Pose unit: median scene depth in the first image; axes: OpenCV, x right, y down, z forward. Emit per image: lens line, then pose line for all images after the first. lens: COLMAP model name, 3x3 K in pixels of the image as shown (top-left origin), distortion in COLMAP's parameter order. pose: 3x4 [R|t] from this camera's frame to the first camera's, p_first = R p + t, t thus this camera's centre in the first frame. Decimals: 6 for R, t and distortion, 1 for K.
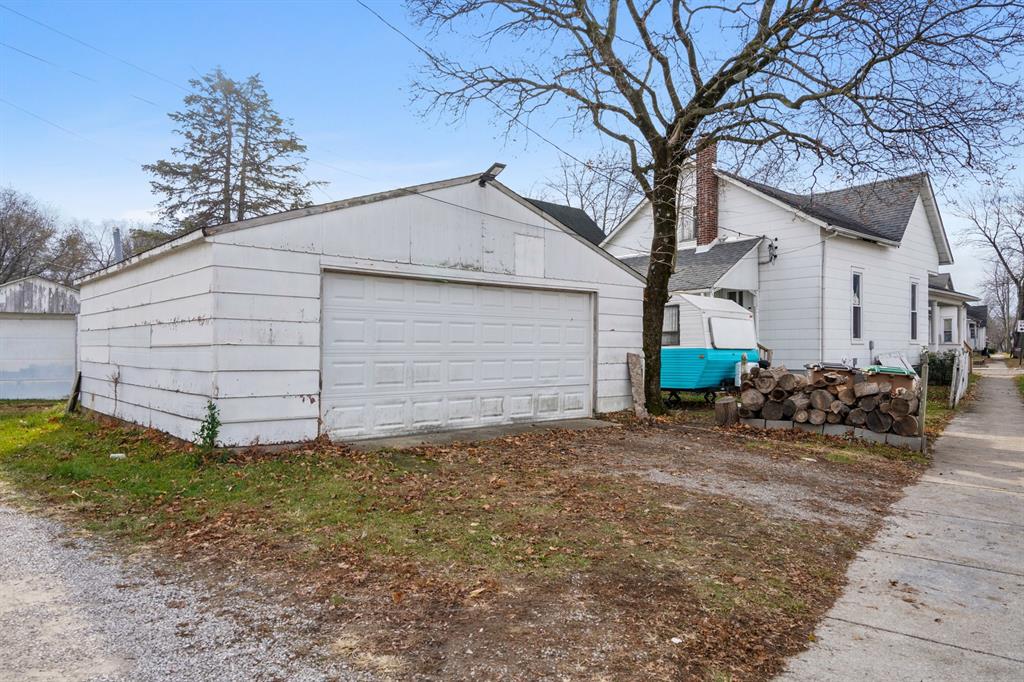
lens RADIAL K [[679.0, 0, 510.7], [0, 679.0, 346.9], [0, 0, 1]] dist [0.010002, 0.000717]
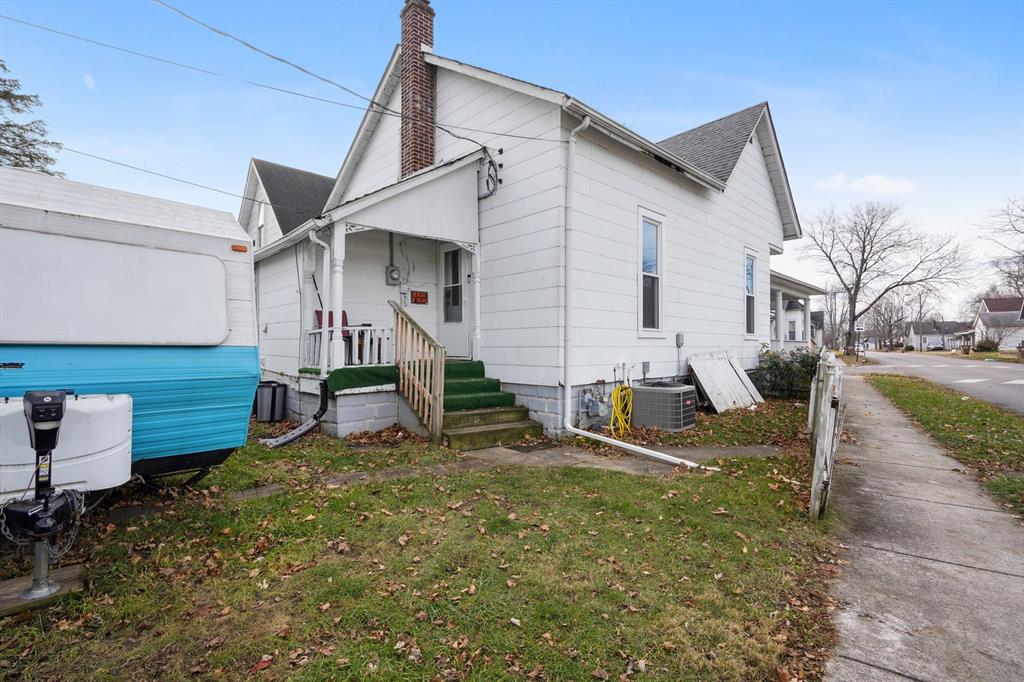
lens RADIAL K [[462.7, 0, 514.0], [0, 462.7, 335.8], [0, 0, 1]] dist [0.022890, -0.002487]
pose [[0.999391, 0.002963, 0.034771, 0.313714], [-0.002279, 0.999803, -0.019697, 0.001704], [-0.034823, 0.019606, 0.999201, 0.499352]]
